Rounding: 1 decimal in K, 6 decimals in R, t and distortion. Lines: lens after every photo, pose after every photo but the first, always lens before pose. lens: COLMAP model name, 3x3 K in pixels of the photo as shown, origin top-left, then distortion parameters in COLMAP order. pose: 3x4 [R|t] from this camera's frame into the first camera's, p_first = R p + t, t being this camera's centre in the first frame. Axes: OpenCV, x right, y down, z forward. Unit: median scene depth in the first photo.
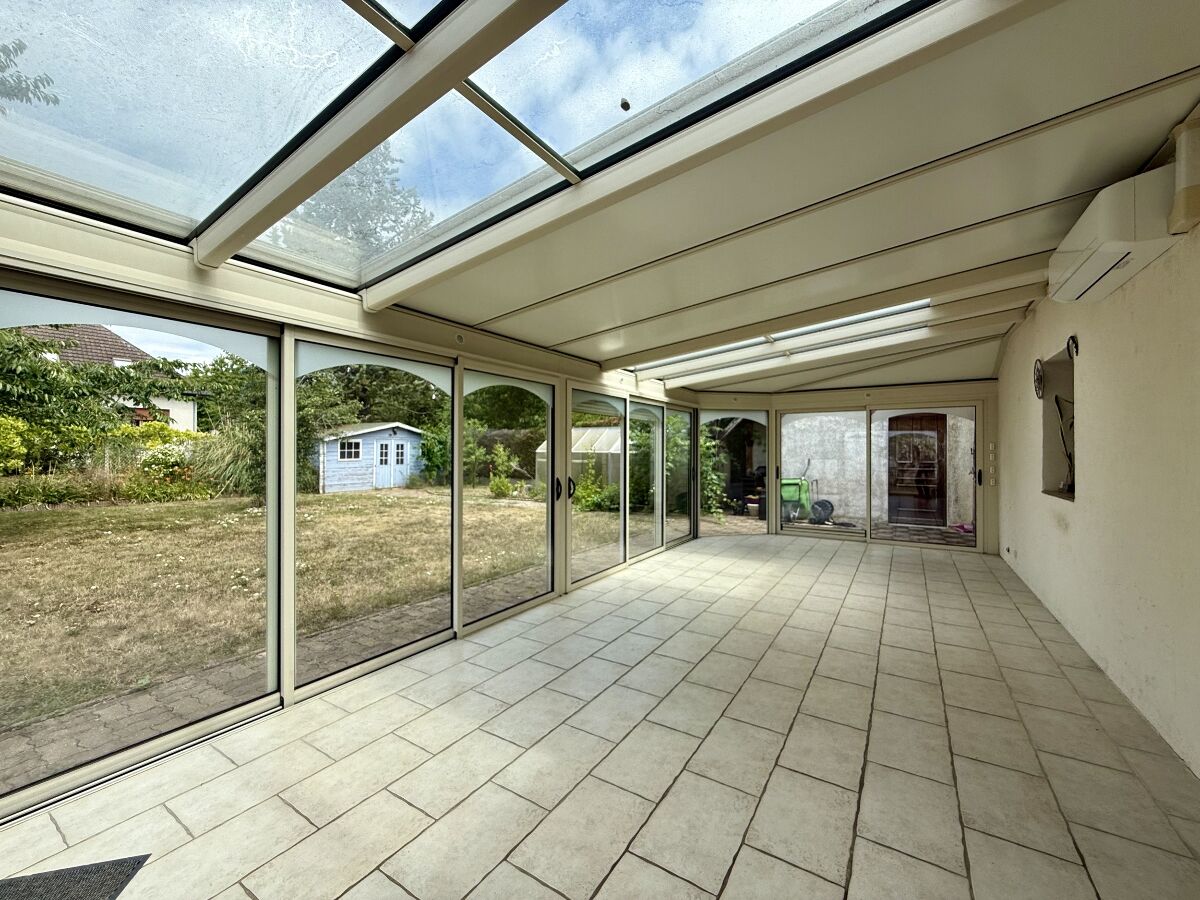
lens RADIAL K [[483.4, 0, 599.9], [0, 483.4, 448.3], [0, 0, 1]] dist [-0.000631, 0.000094]
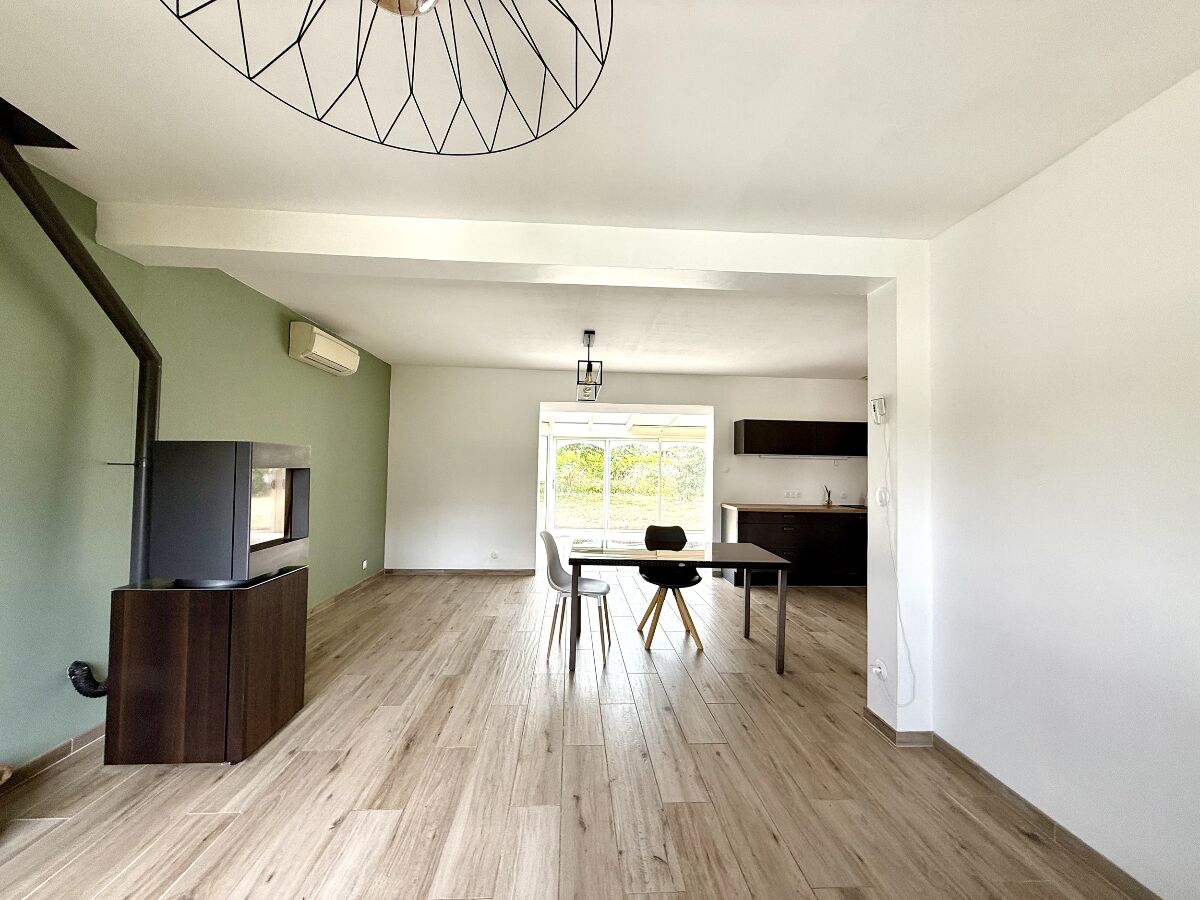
lens RADIAL K [[482.9, 0, 596.3], [0, 482.9, 449.6], [0, 0, 1]] dist [-0.000944, 0.000052]
pose [[0.578400, -0.021206, -0.815477, 0.551918], [-0.014570, 0.999234, -0.036319, -0.000826], [0.815623, 0.032888, 0.577648, -0.298161]]
